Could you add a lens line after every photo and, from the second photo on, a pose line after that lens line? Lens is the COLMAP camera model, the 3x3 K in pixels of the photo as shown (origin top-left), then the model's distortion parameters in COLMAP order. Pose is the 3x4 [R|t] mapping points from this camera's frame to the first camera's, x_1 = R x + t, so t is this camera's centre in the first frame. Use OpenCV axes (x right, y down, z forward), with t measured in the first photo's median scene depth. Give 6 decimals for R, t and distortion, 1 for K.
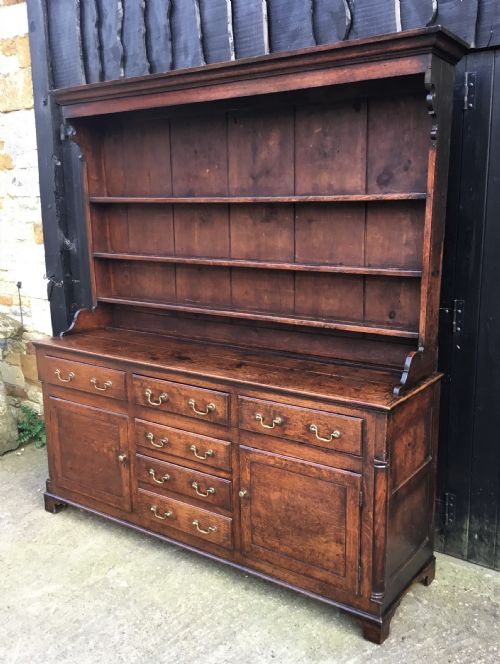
lens RADIAL K [[645.6, 0, 264.3], [0, 645.6, 351.3], [0, 0, 1]] dist [0.158155, -0.326624]
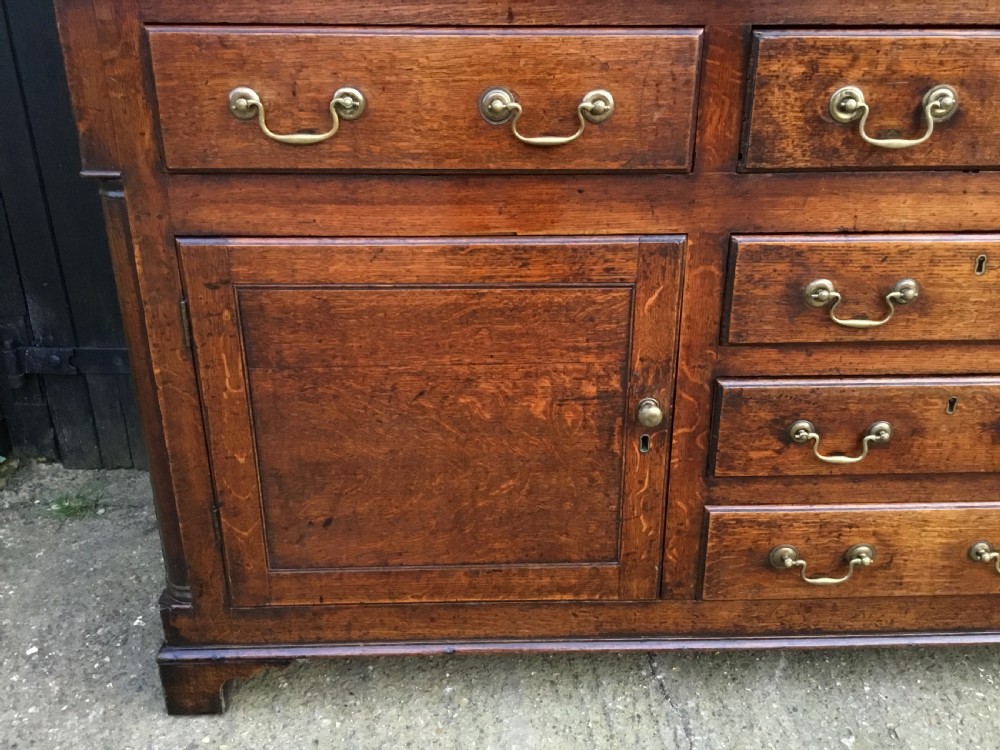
lens RADIAL K [[899.8, 0, 501.4], [0, 899.8, 377.8], [0, 0, 1]] dist [0.129538, -0.243448]
pose [[0.806602, -0.230635, 0.544243, -0.509654], [0.133708, 0.968063, 0.212074, 0.078578], [-0.575774, -0.098290, 0.811680, 0.854881]]
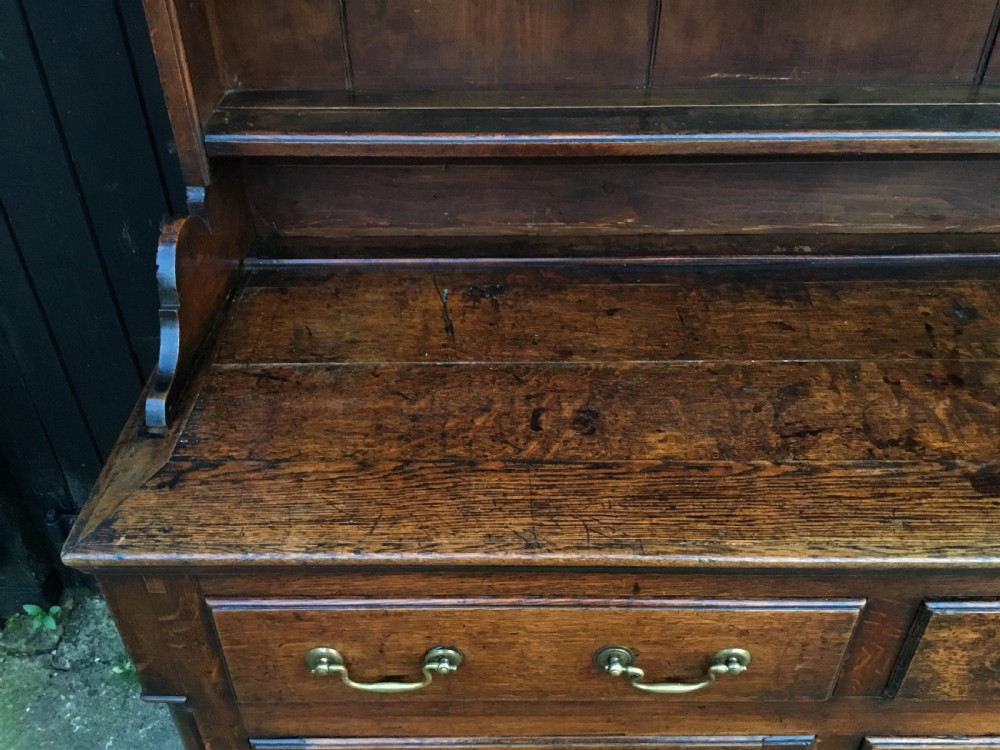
lens RADIAL K [[899.8, 0, 501.4], [0, 899.8, 377.8], [0, 0, 1]] dist [0.129538, -0.243448]
pose [[0.819536, -0.349924, 0.453778, -0.433127], [0.130125, 0.884851, 0.447332, -0.167680], [-0.558058, -0.307556, 0.770701, 0.964528]]
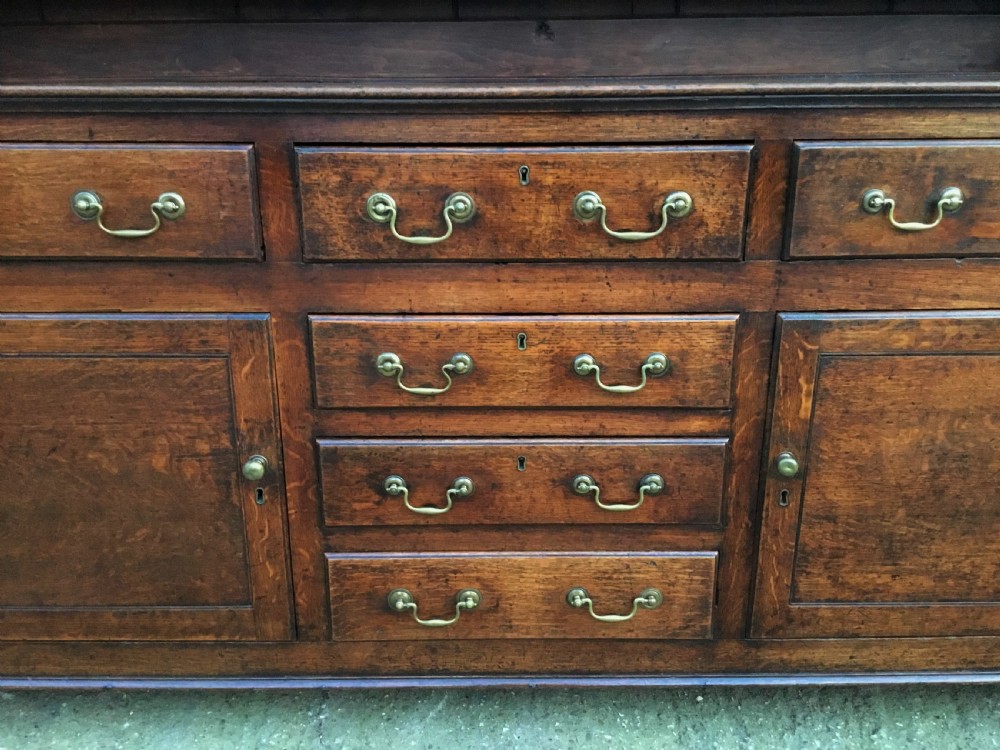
lens RADIAL K [[893.8, 0, 500.0], [0, 893.8, 375.0], [0, 0, 1]] dist [0.125429, -0.259016]
pose [[0.821053, -0.173312, 0.543908, -0.382590], [0.128794, 0.984472, 0.119273, 0.102405], [-0.556134, -0.027877, 0.830625, 0.699022]]
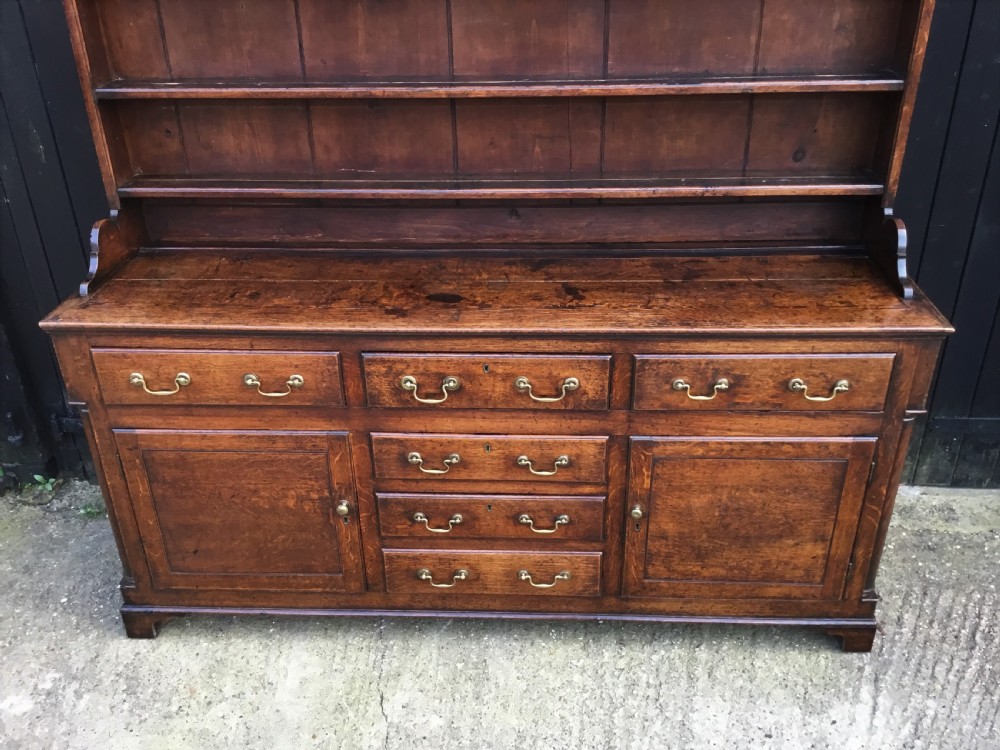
lens RADIAL K [[899.8, 0, 501.4], [0, 899.8, 377.8], [0, 0, 1]] dist [0.129538, -0.243448]
pose [[0.849456, -0.261978, 0.458030, -0.468160], [0.132959, 0.946304, 0.294671, -0.145794], [-0.510633, -0.189410, 0.838676, 0.403345]]
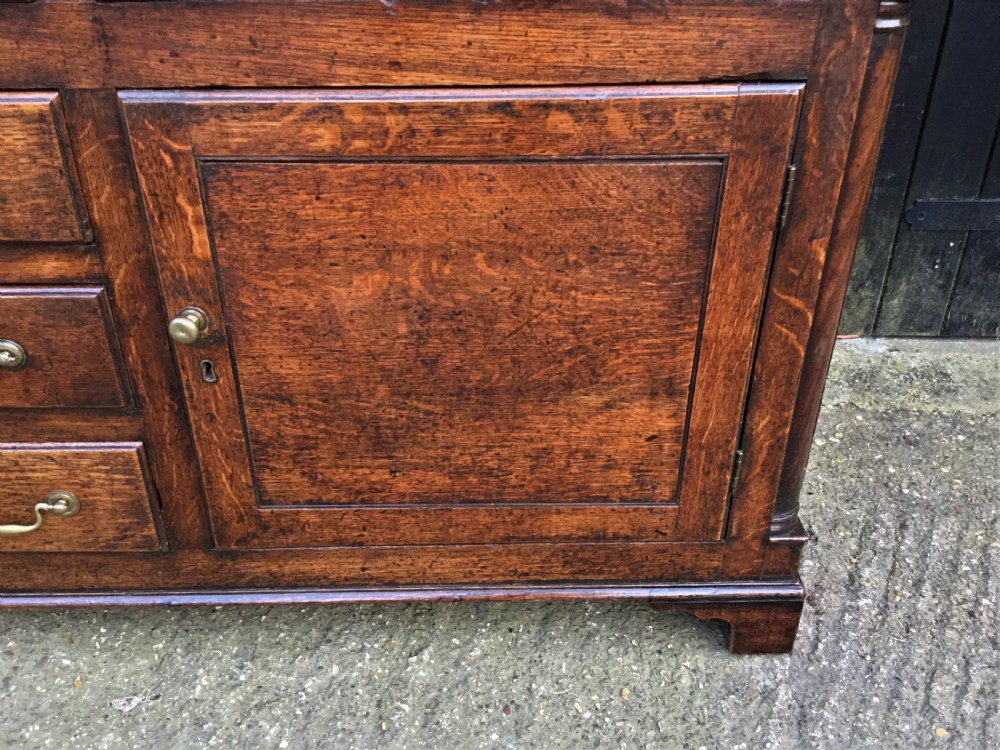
lens RADIAL K [[921.8, 0, 500.0], [0, 921.8, 375.0], [0, 0, 1]] dist [0.150016, -0.316715]
pose [[0.816959, -0.293483, 0.496434, -0.106595], [0.125629, 0.930719, 0.343482, 0.138660], [-0.562846, -0.218244, 0.797229, 0.679966]]
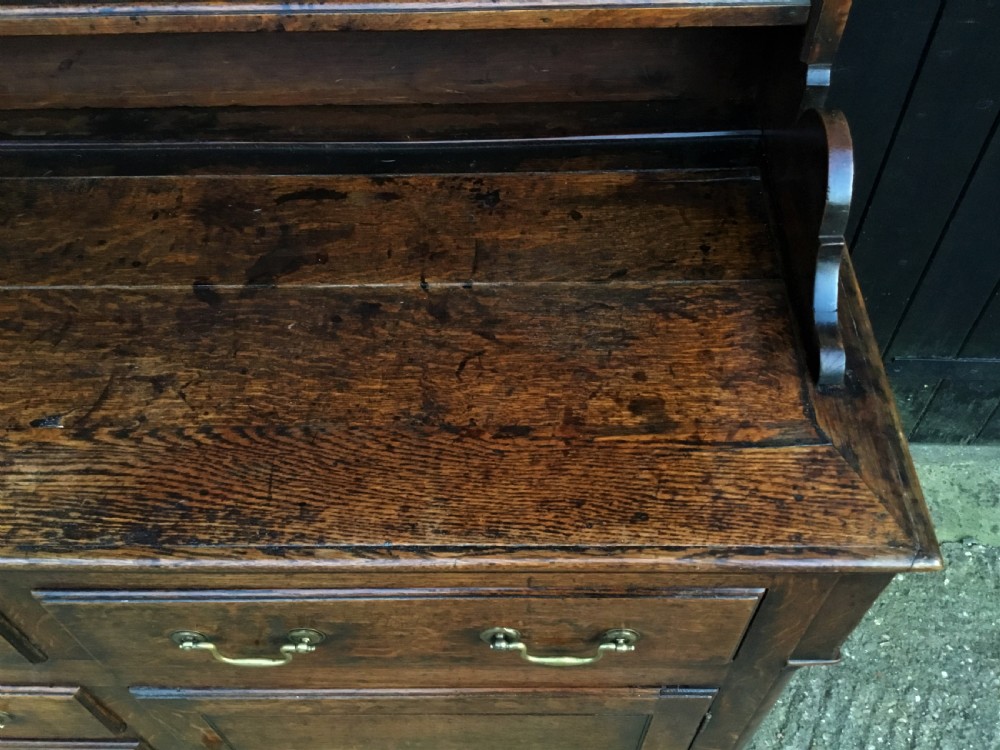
lens RADIAL K [[899.8, 0, 501.4], [0, 899.8, 377.8], [0, 0, 1]] dist [0.129538, -0.243448]
pose [[0.830750, -0.445267, 0.334055, 0.012043], [0.144699, 0.752232, 0.642814, -0.124420], [-0.537510, -0.485680, 0.689346, 0.746214]]
